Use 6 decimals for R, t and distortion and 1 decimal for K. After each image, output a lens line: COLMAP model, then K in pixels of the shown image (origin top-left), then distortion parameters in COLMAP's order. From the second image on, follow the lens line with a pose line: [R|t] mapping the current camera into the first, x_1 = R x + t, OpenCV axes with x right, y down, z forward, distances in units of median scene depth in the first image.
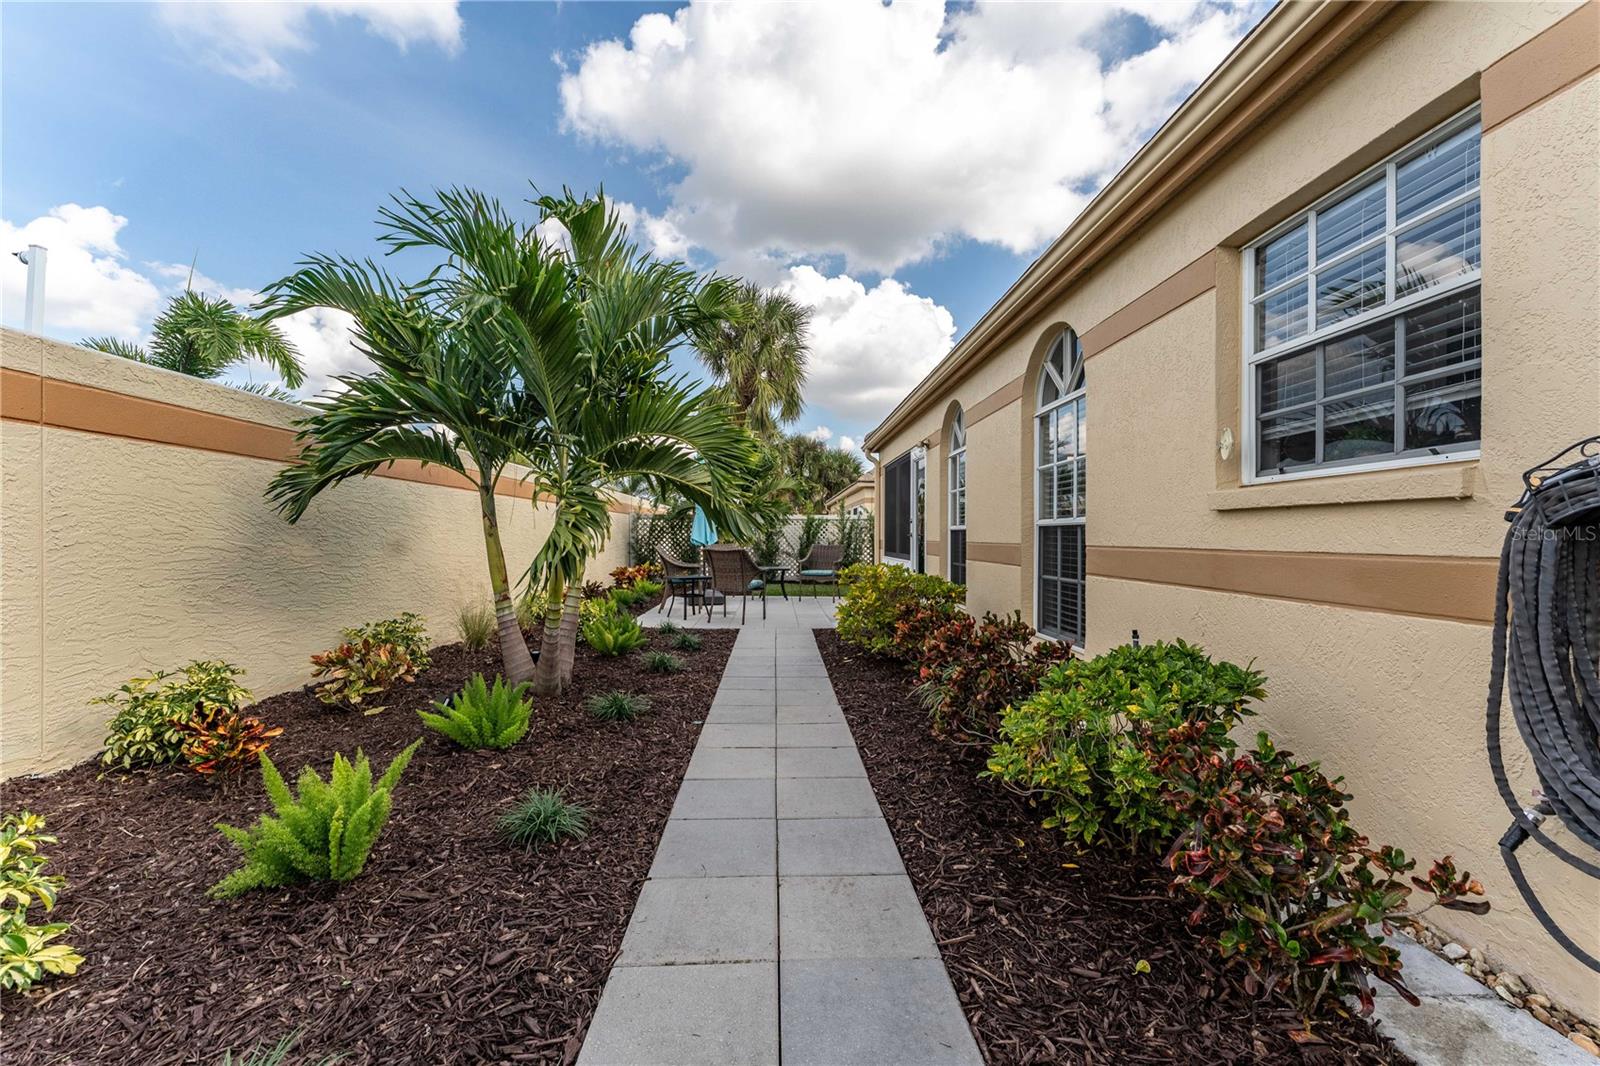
lens RADIAL K [[638.1, 0, 792.1], [0, 638.1, 538.9], [0, 0, 1]] dist [-0.001233, -0.000335]
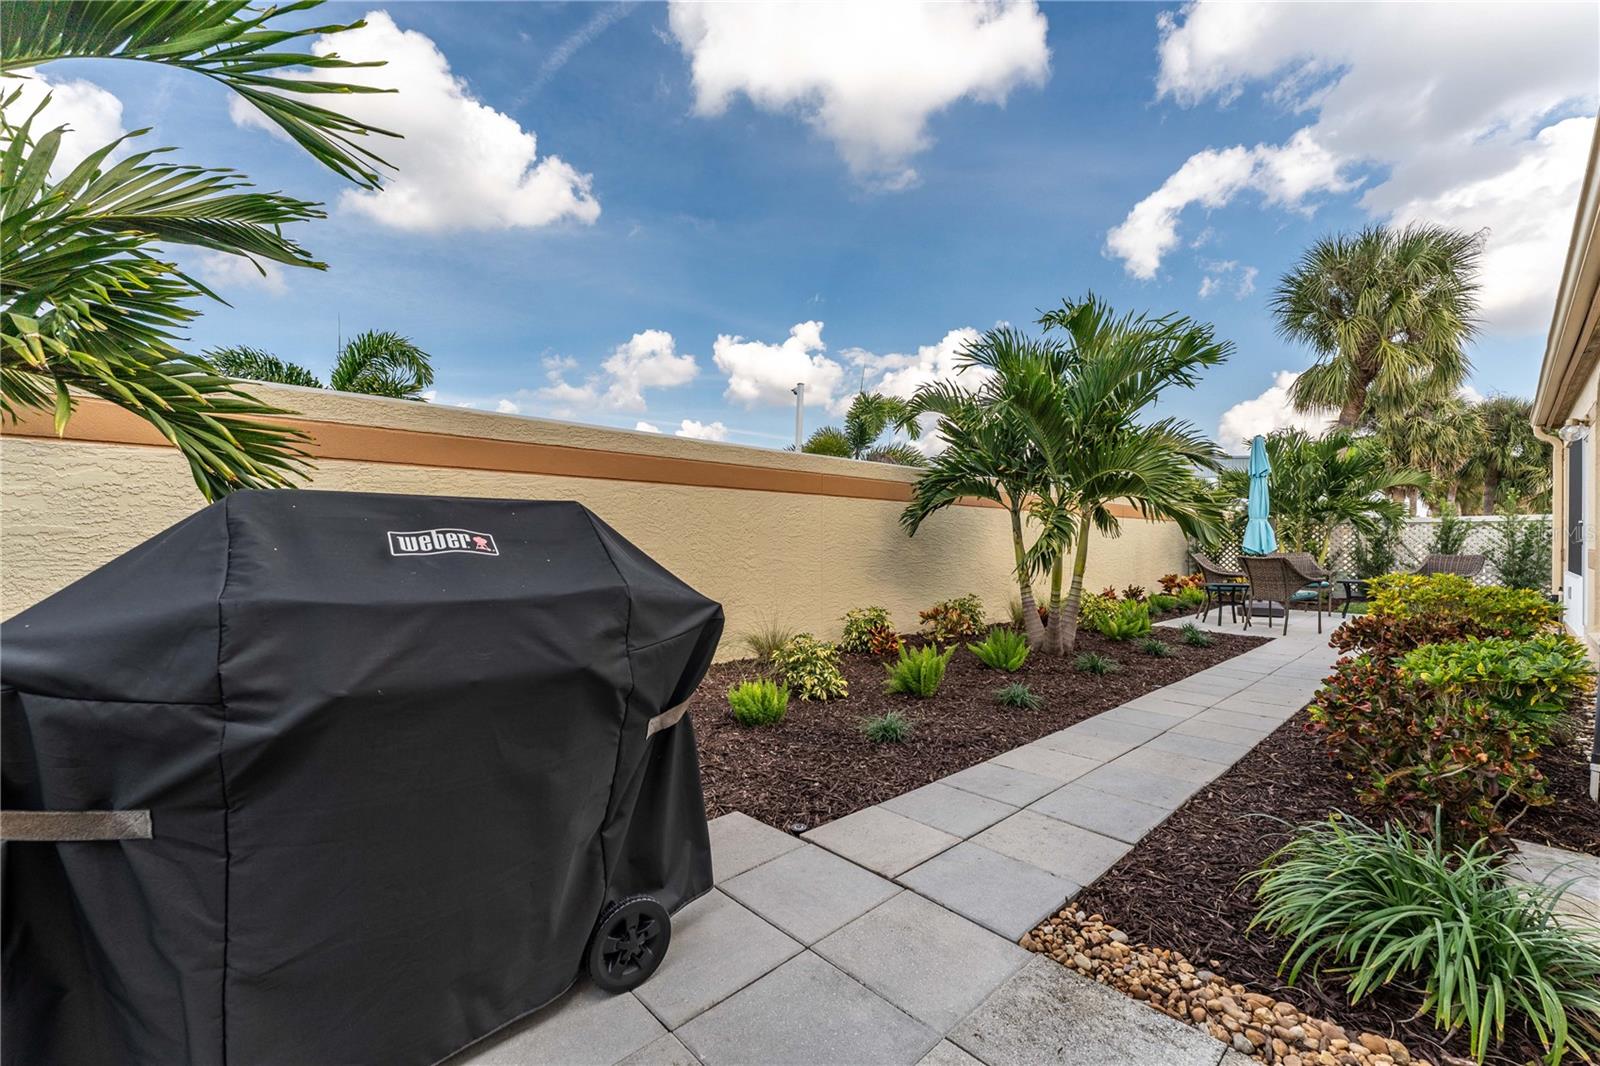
lens RADIAL K [[638.1, 0, 792.1], [0, 638.1, 538.9], [0, 0, 1]] dist [-0.001233, -0.000335]
pose [[0.654787, -0.008250, -0.755768, 0.337284], [-0.002043, 0.999917, -0.012685, 0.003944], [0.755810, 0.009850, 0.654717, -0.407927]]
